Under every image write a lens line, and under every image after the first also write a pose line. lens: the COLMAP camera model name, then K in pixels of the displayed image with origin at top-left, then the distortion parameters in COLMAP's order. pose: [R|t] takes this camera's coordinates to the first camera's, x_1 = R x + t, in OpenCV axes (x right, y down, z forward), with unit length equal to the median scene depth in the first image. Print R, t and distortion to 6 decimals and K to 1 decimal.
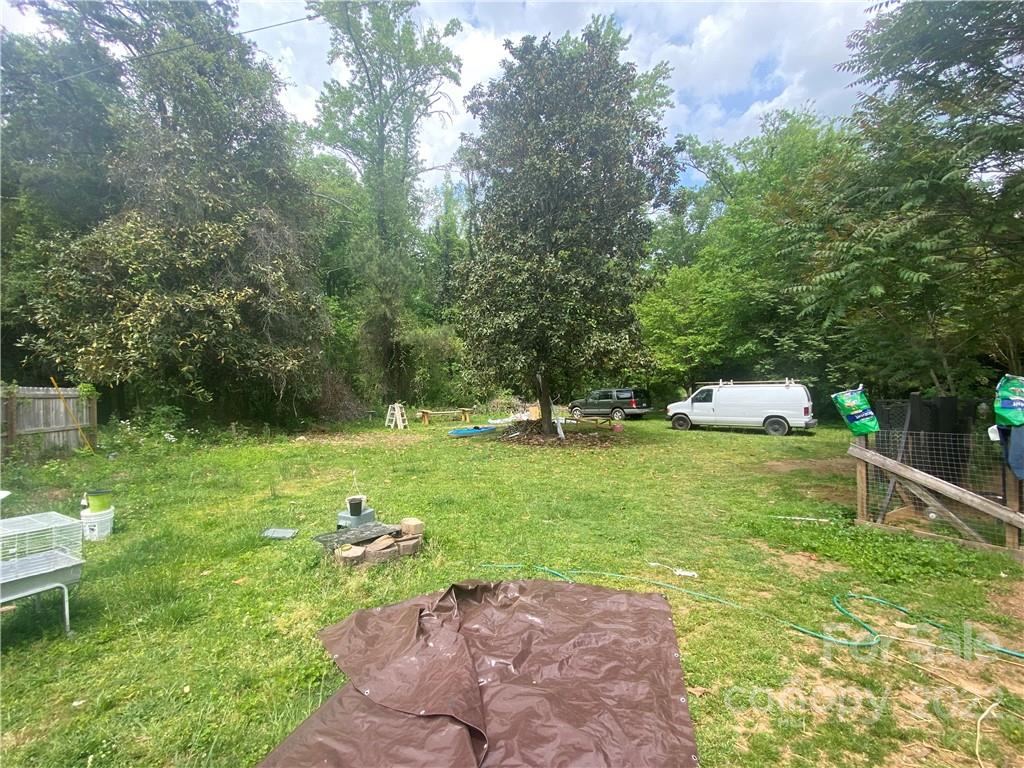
lens RADIAL K [[418.3, 0, 519.0], [0, 418.3, 378.9], [0, 0, 1]] dist [-0.003314, -0.007229]
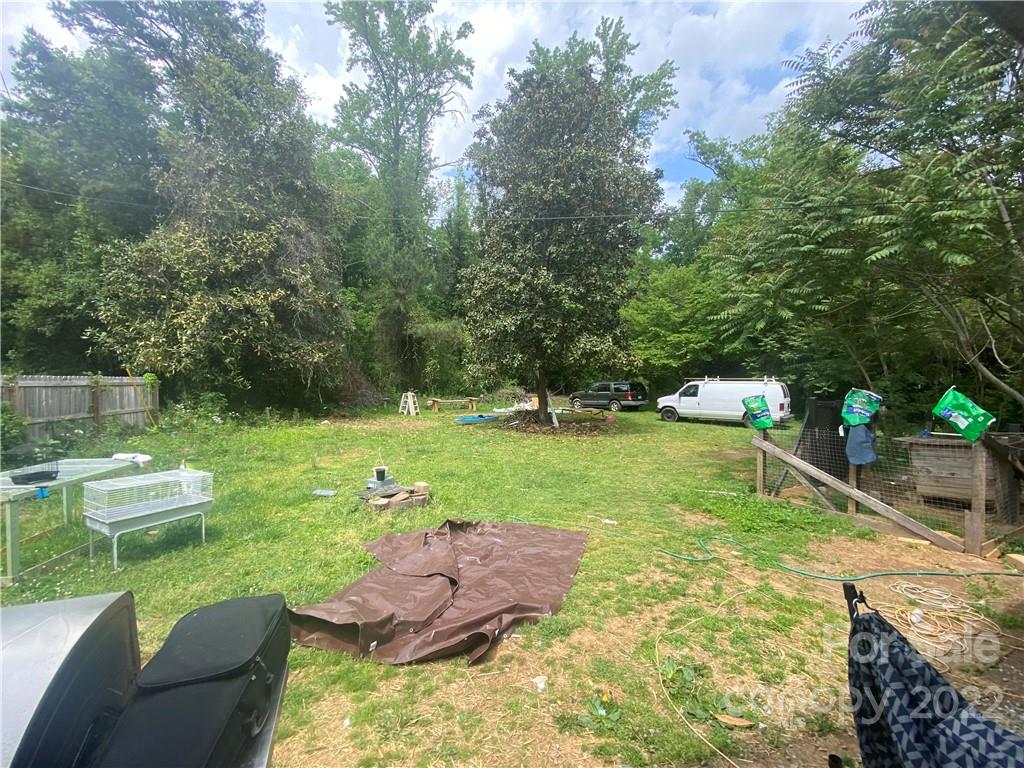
lens RADIAL K [[418.3, 0, 515.5], [0, 418.3, 381.4], [0, 0, 1]] dist [-0.003314, -0.007229]
pose [[0.999265, 0.016923, -0.034399, 0.030830], [-0.015717, 0.999262, 0.035056, -0.017173], [0.034967, -0.034490, 0.998793, -0.115073]]
